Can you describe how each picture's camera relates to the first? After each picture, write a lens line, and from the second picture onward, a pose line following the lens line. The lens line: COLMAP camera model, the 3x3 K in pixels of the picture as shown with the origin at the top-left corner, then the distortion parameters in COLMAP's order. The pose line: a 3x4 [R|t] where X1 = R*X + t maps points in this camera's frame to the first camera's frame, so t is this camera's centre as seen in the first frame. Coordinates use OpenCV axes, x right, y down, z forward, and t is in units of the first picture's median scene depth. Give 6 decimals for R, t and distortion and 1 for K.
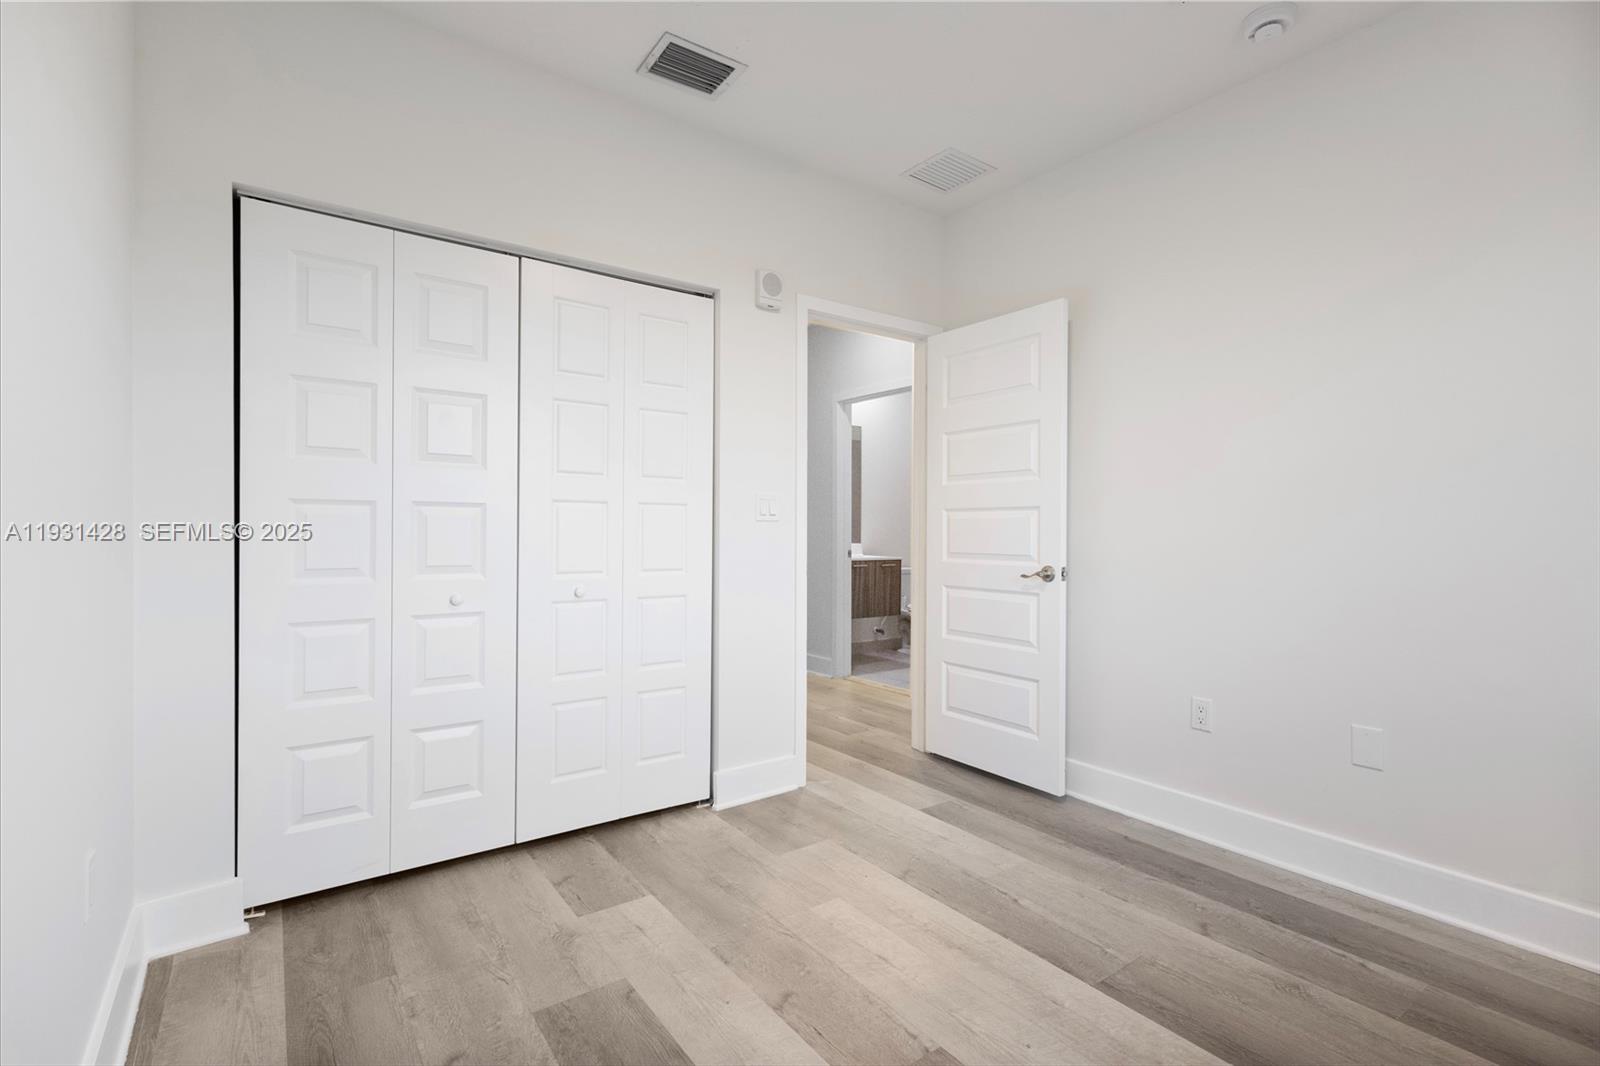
lens RADIAL K [[744.3, 0, 800.0], [0, 744.3, 533.0], [0, 0, 1]] dist [0.008796, 0.000223]
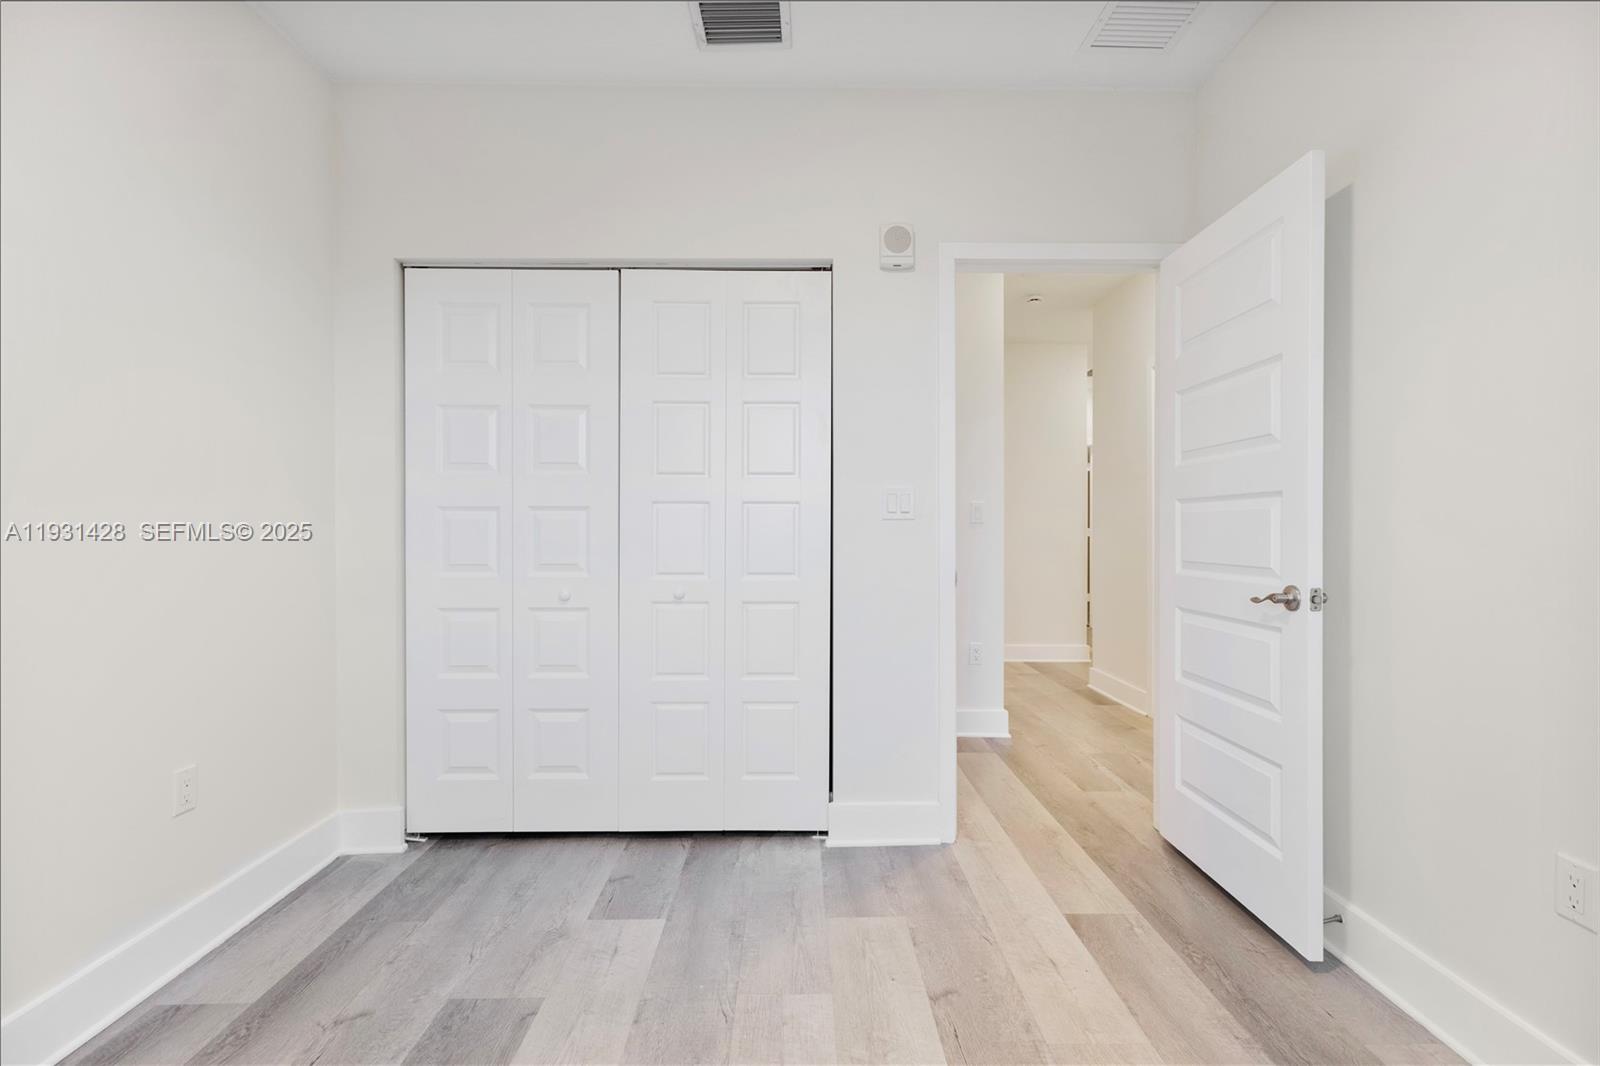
lens RADIAL K [[735.6, 0, 803.5], [0, 735.6, 535.7], [0, 0, 1]] dist [0.007544, 0.000004]
pose [[0.814361, -0.000846, -0.580358, 0.414350], [0.001687, 0.999998, 0.000910, 0.001370], [0.580356, -0.001720, 0.814361, 0.297965]]
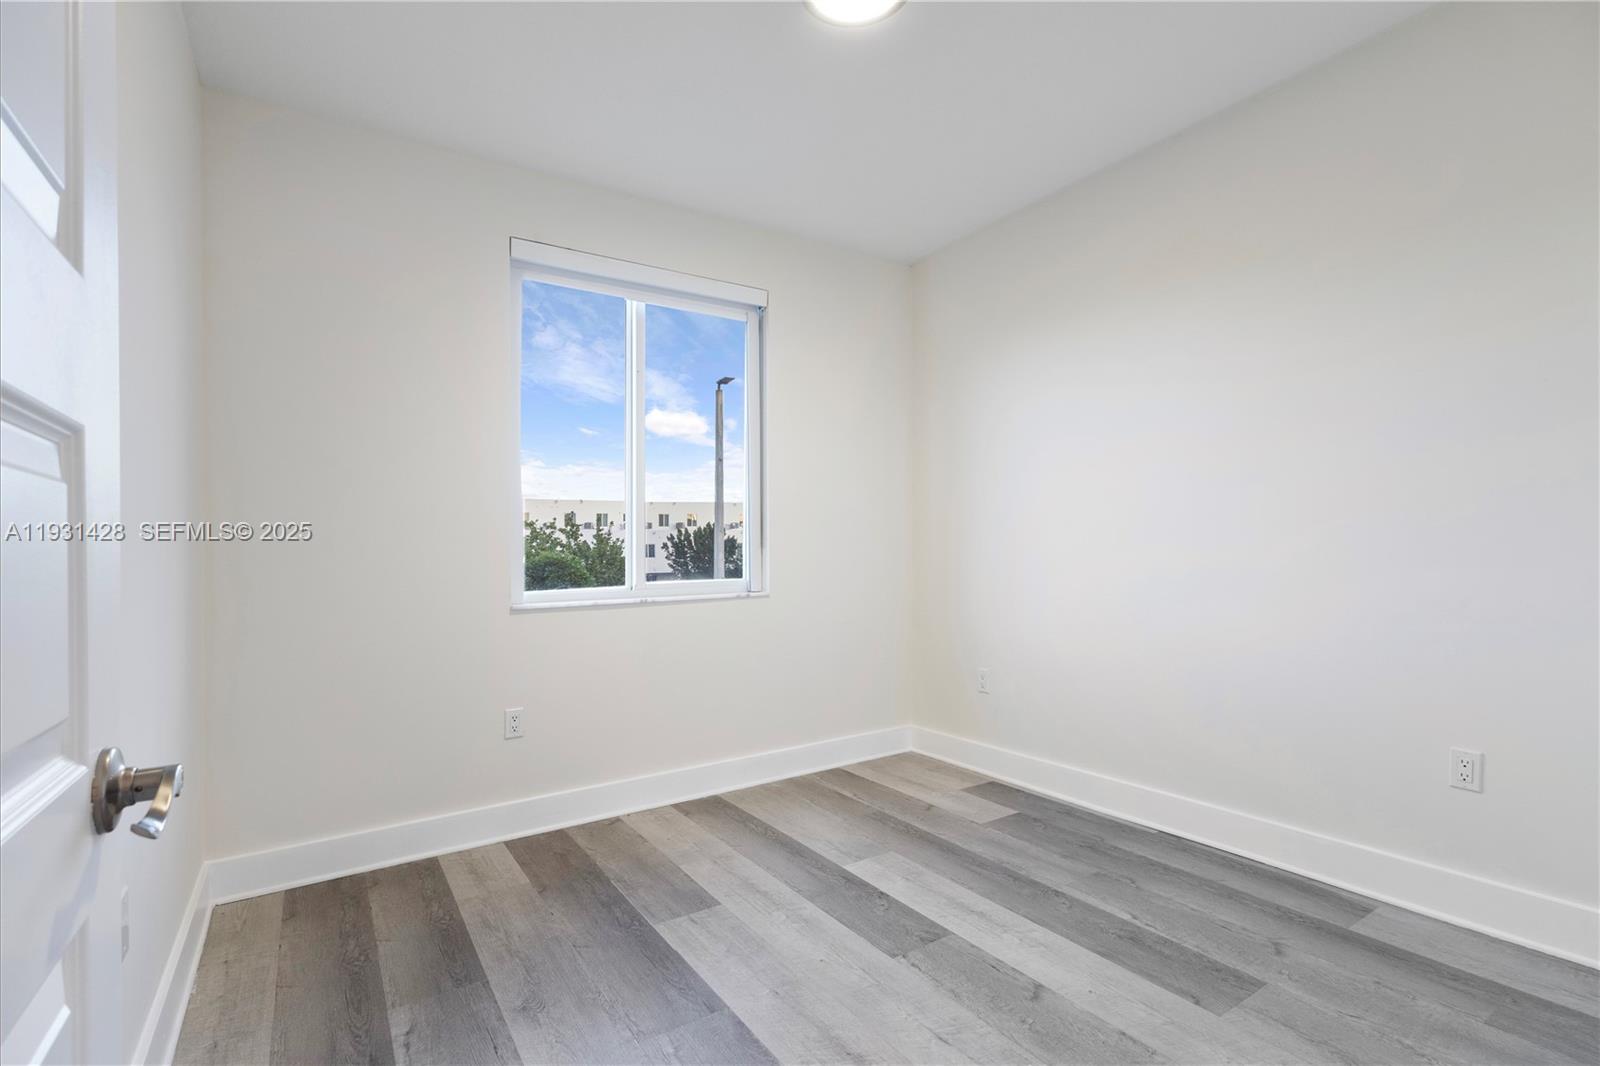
lens RADIAL K [[744.3, 0, 800.0], [0, 744.3, 533.0], [0, 0, 1]] dist [0.008796, 0.000223]
pose [[-0.998451, 0.017648, 0.052759, 0.163057], [0.016865, 0.999742, -0.015246, -0.003223], [-0.053014, -0.014332, -0.998491, 1.395572]]
